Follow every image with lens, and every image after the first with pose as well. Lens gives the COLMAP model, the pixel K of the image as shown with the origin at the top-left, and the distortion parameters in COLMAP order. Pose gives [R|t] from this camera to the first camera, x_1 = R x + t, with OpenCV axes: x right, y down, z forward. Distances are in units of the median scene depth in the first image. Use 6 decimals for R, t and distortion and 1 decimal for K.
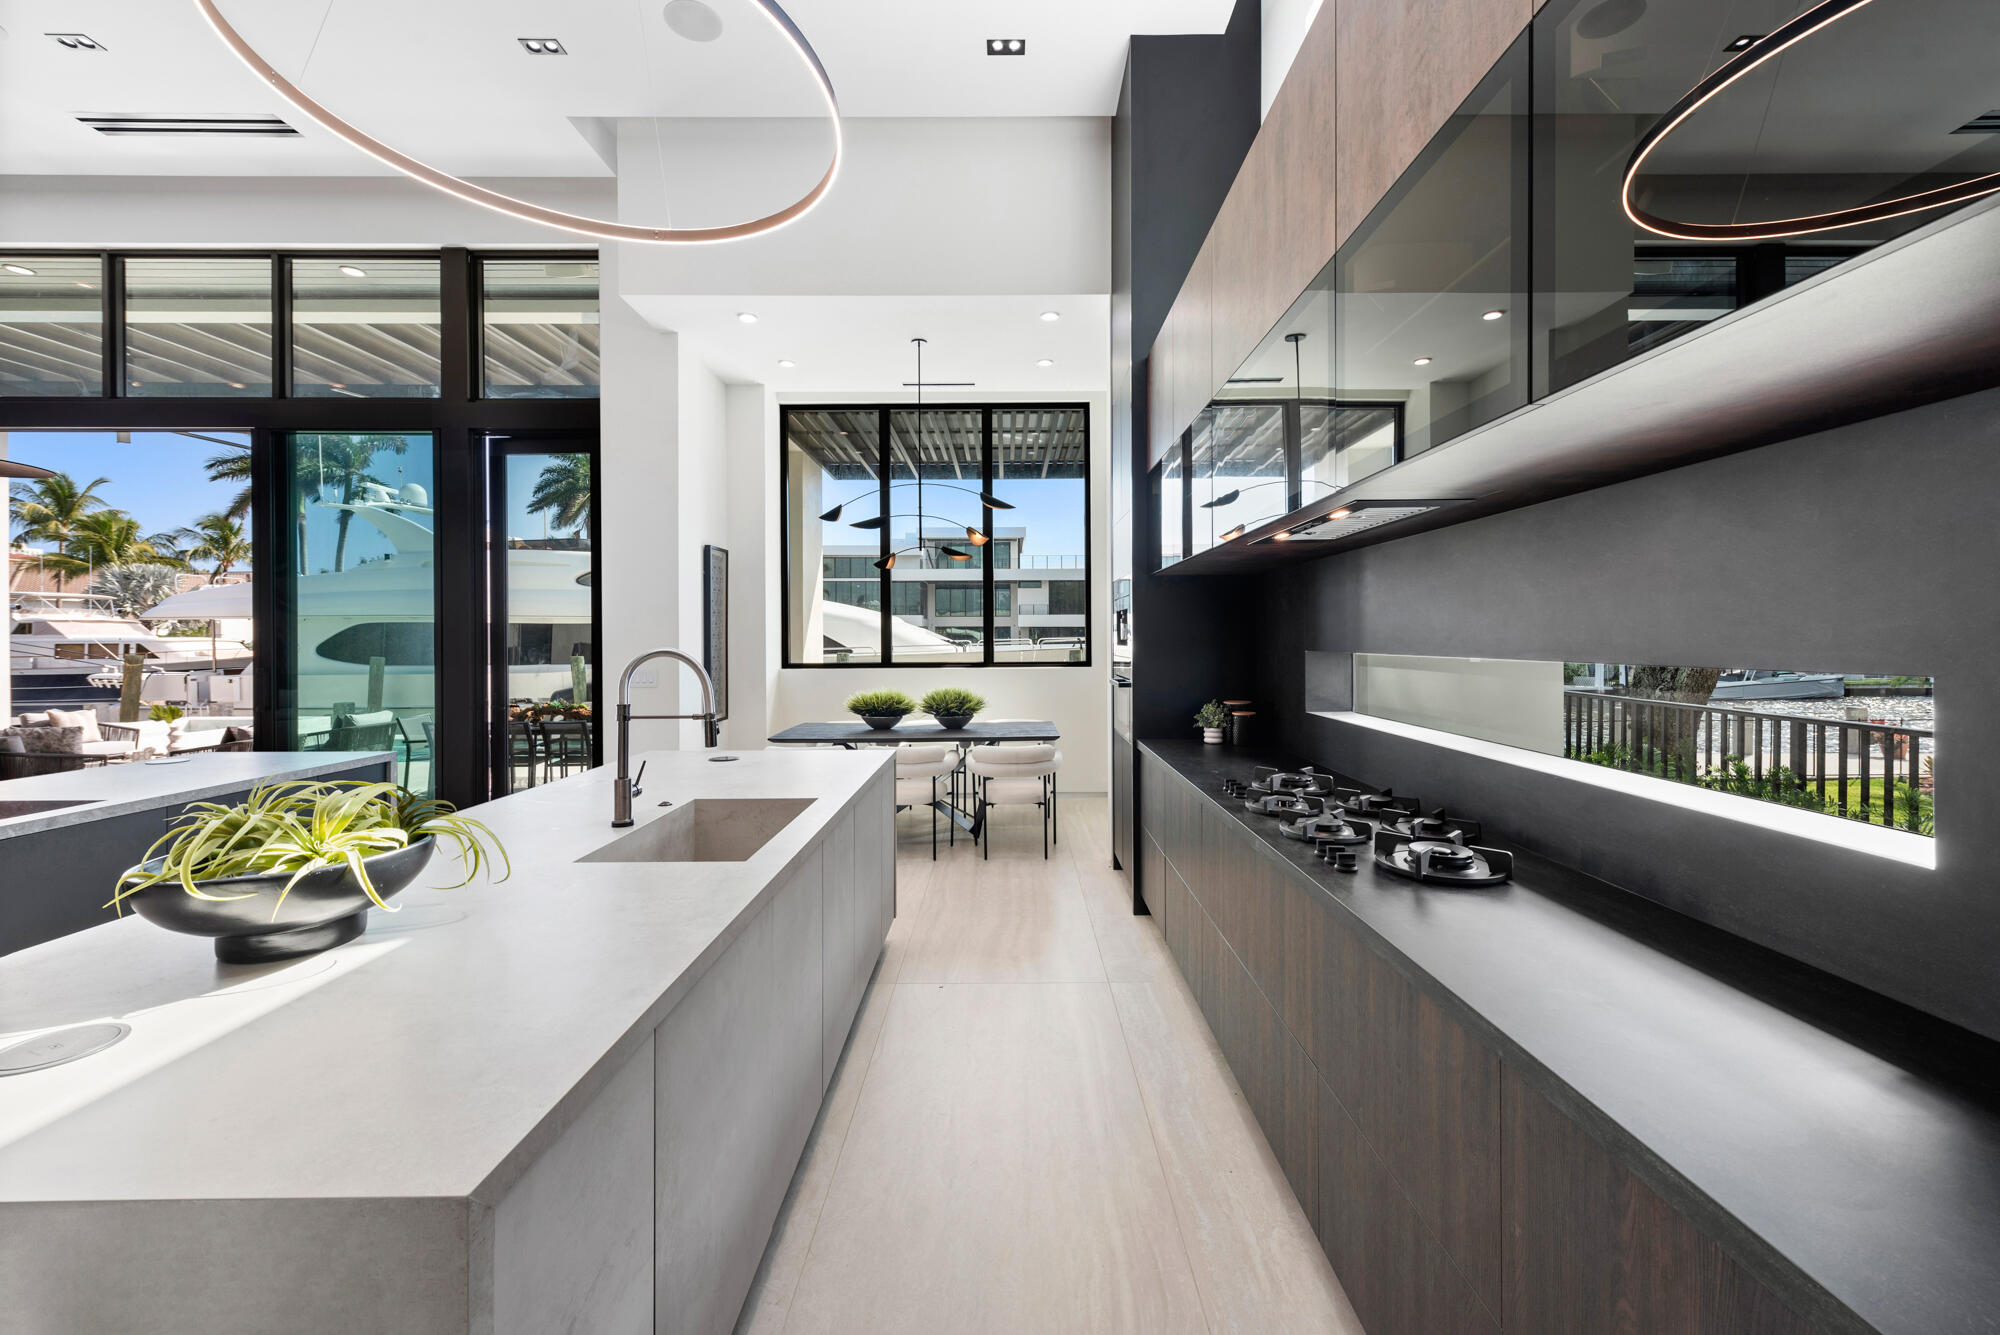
lens RADIAL K [[778.4, 0, 1010.0], [0, 778.4, 673.4], [0, 0, 1]] dist [-0.000085, 0.000192]
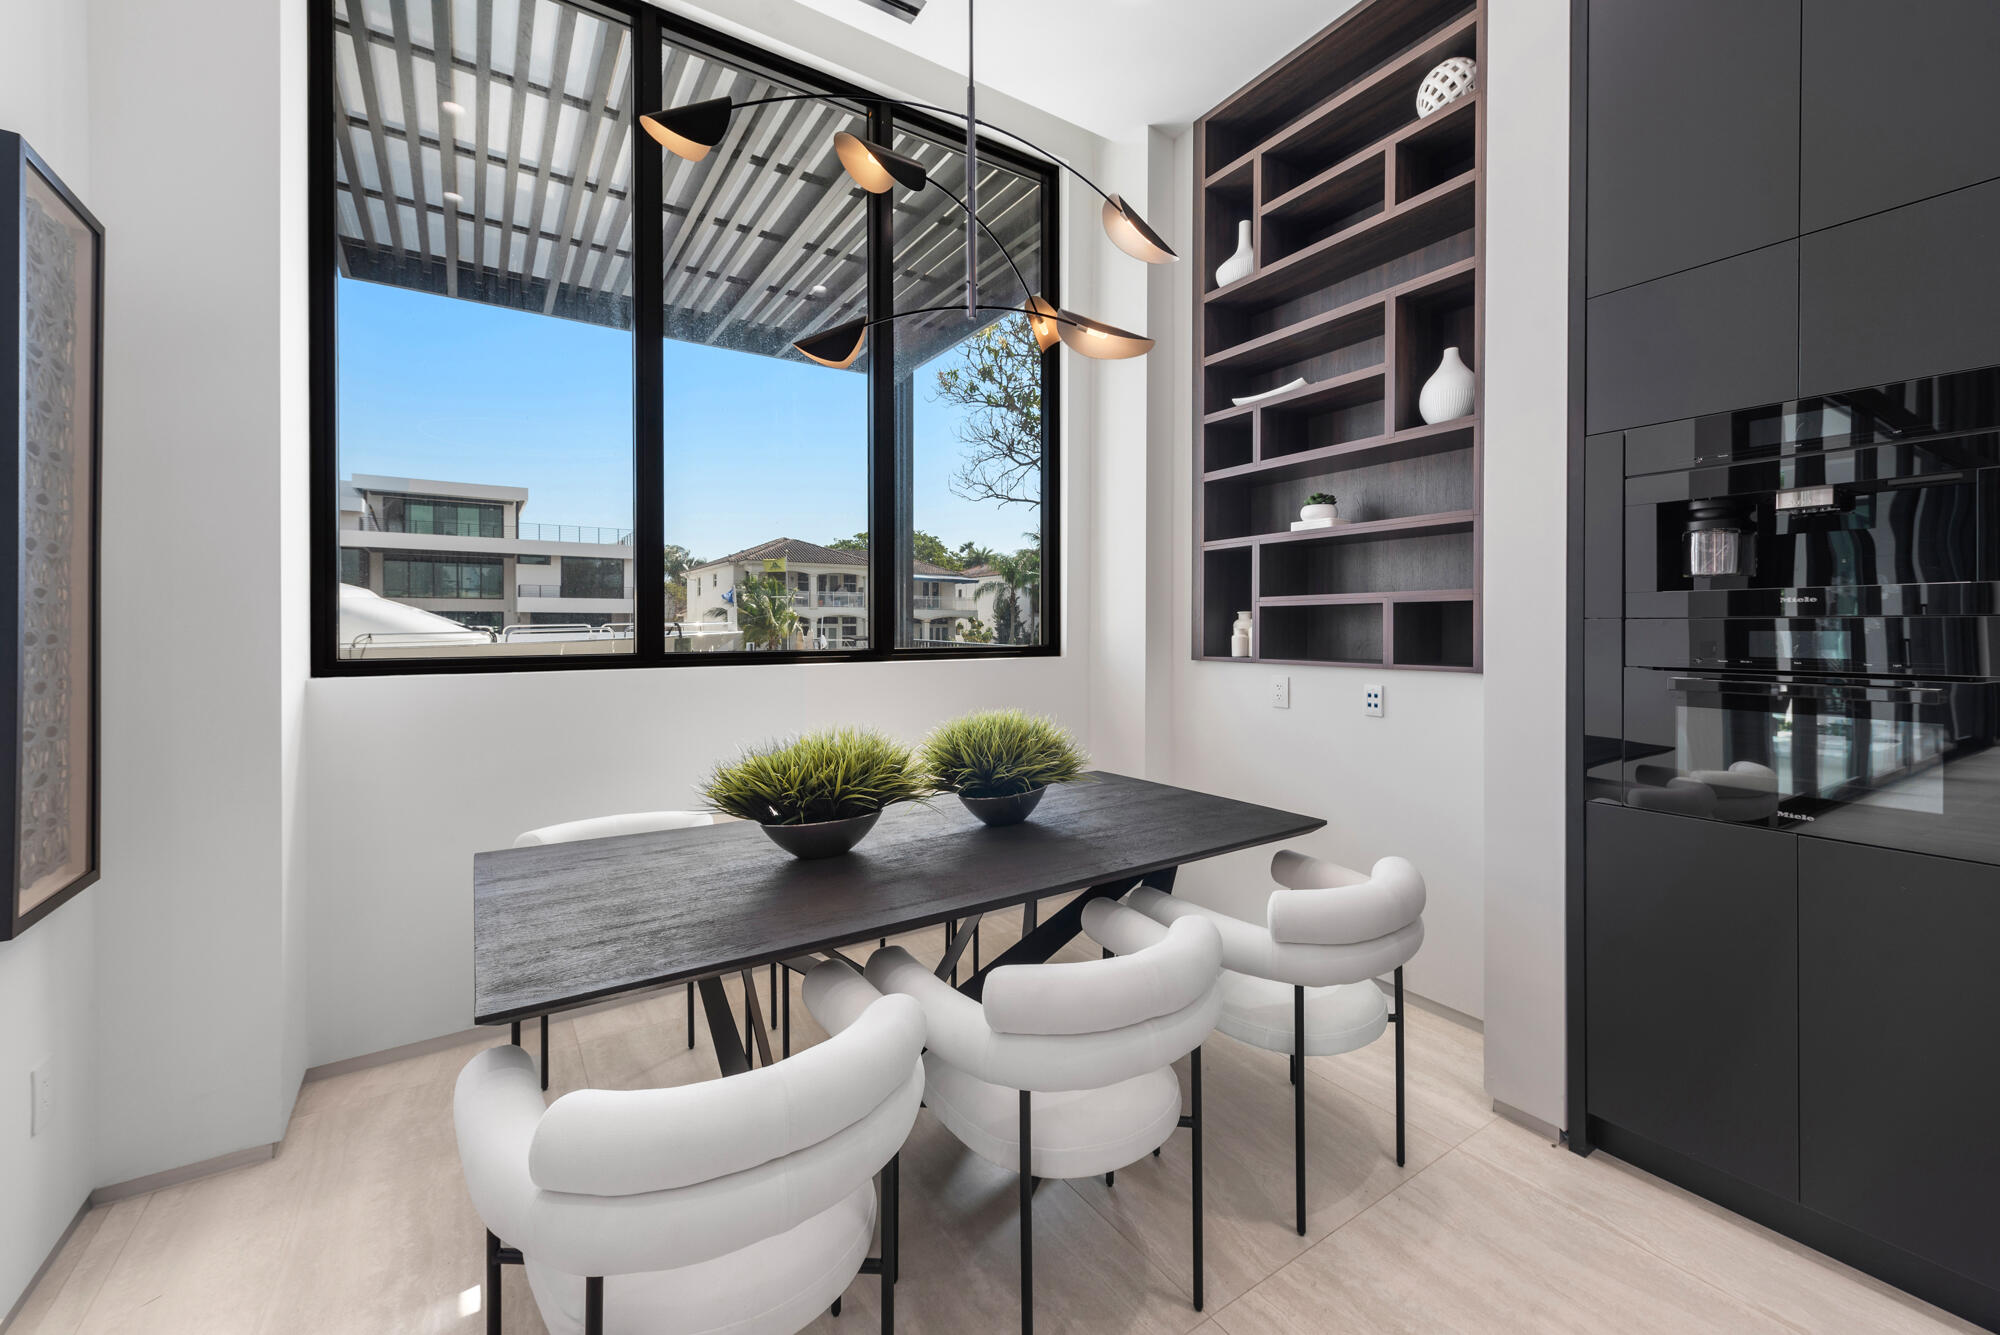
lens RADIAL K [[800.8, 0, 1004.0], [0, 800.8, 630.2], [0, 0, 1]] dist [0.002114, 0.000105]
pose [[0.836291, -0.000104, 0.548287, -0.276594], [0.024050, 0.999044, -0.036493, -0.007174], [-0.547759, 0.043705, 0.835494, 0.687160]]
